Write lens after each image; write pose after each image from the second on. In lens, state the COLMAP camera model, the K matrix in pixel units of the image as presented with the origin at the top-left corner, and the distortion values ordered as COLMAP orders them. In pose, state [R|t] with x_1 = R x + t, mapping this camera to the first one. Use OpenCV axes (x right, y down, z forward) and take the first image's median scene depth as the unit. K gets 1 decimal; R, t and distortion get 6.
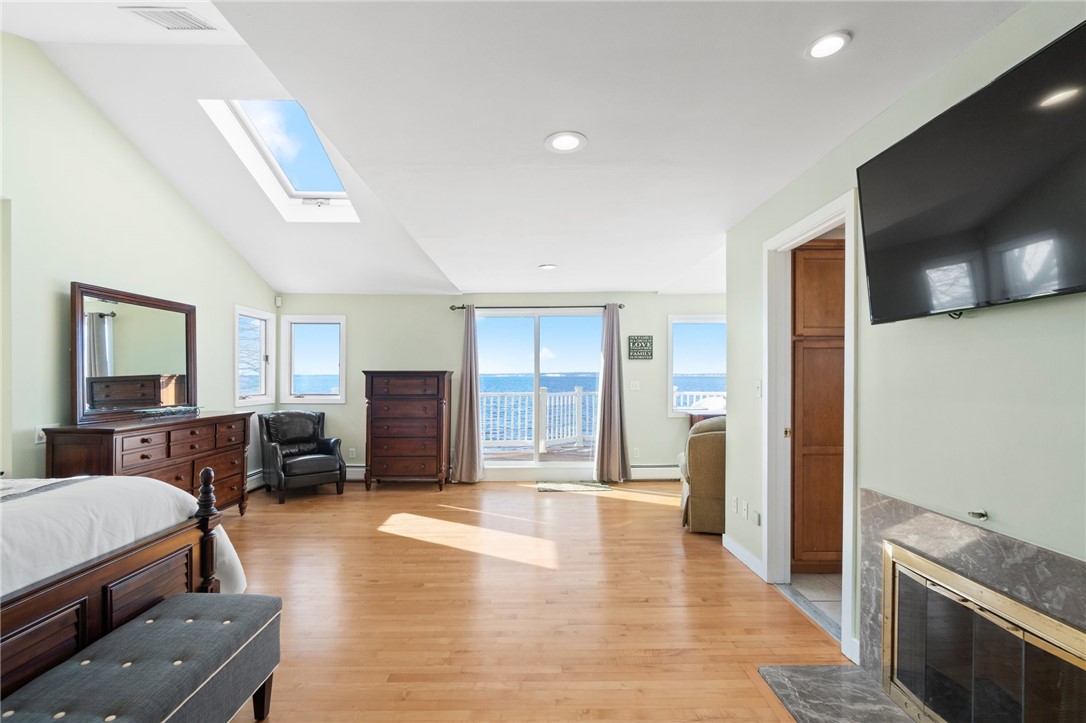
lens RADIAL K [[471.3, 0, 525.4], [0, 471.3, 372.0], [0, 0, 1]] dist [0.001095, 0.000629]
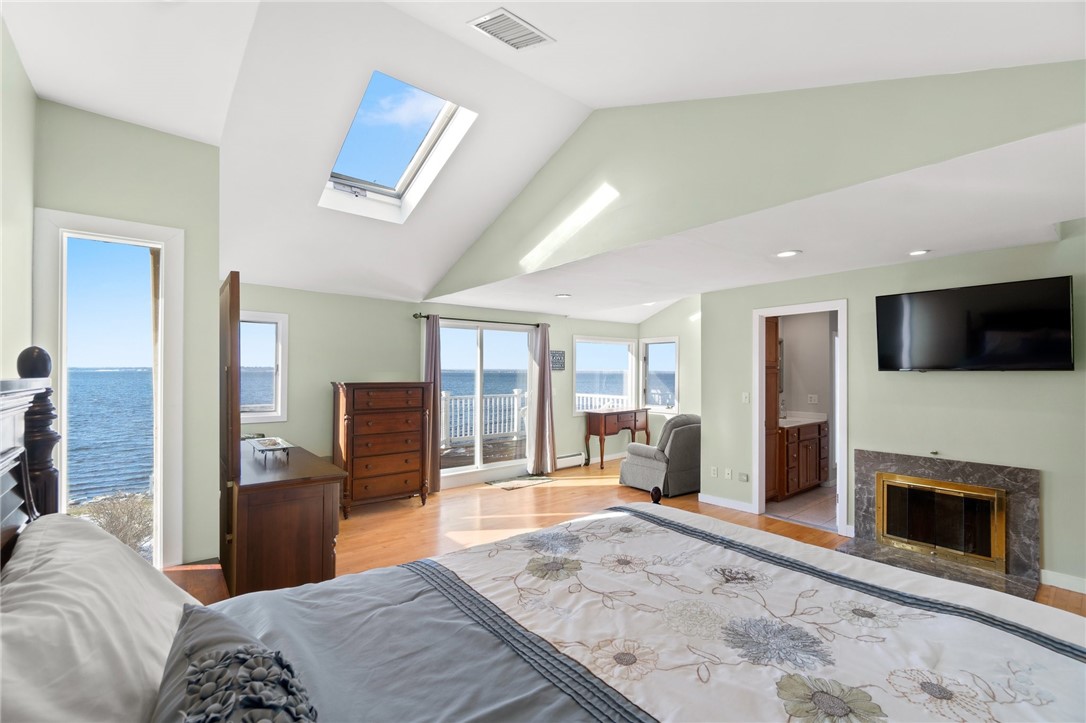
lens RADIAL K [[457.8, 0, 540.0], [0, 457.8, 371.2], [0, 0, 1]] dist [-0.001189, -0.000127]
pose [[0.787644, 0.005699, 0.616105, -1.092234], [-0.008979, 0.999957, 0.002230, -0.056190], [-0.616065, -0.007289, 0.787661, 0.202874]]
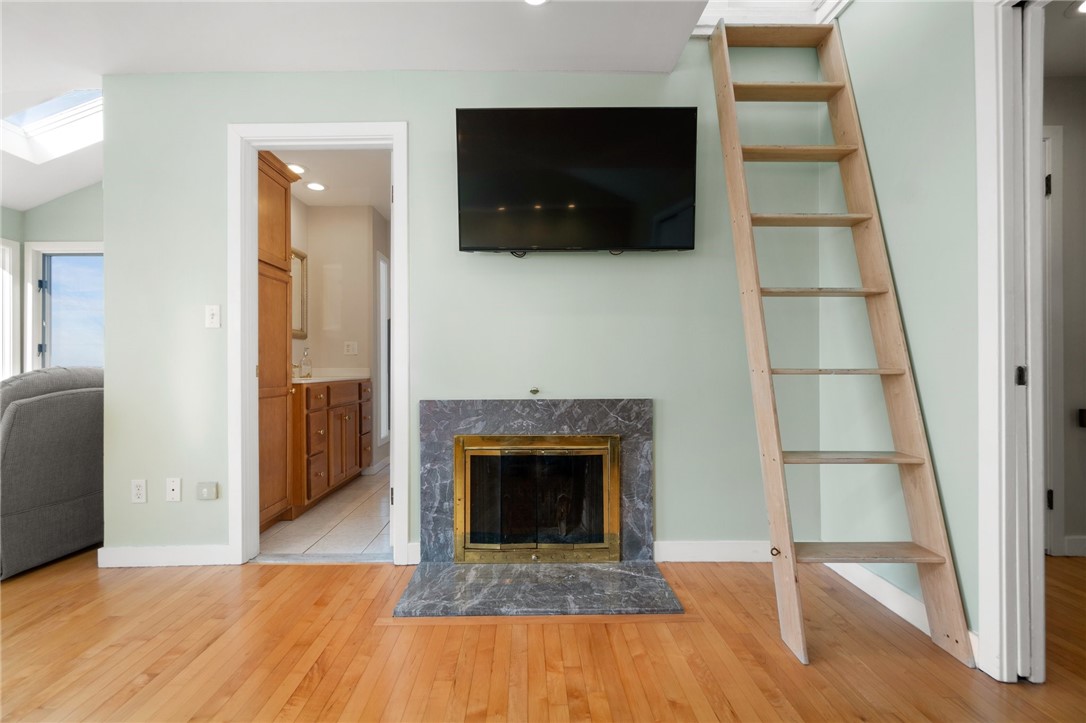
lens RADIAL K [[470.5, 0, 540.3], [0, 470.5, 365.4], [0, 0, 1]] dist [-0.001884, -0.000424]
pose [[-0.009241, -0.001627, 0.999956, -0.267708], [-0.006960, 0.999975, 0.001563, 0.113200], [-0.999933, -0.006946, -0.009252, 0.512794]]
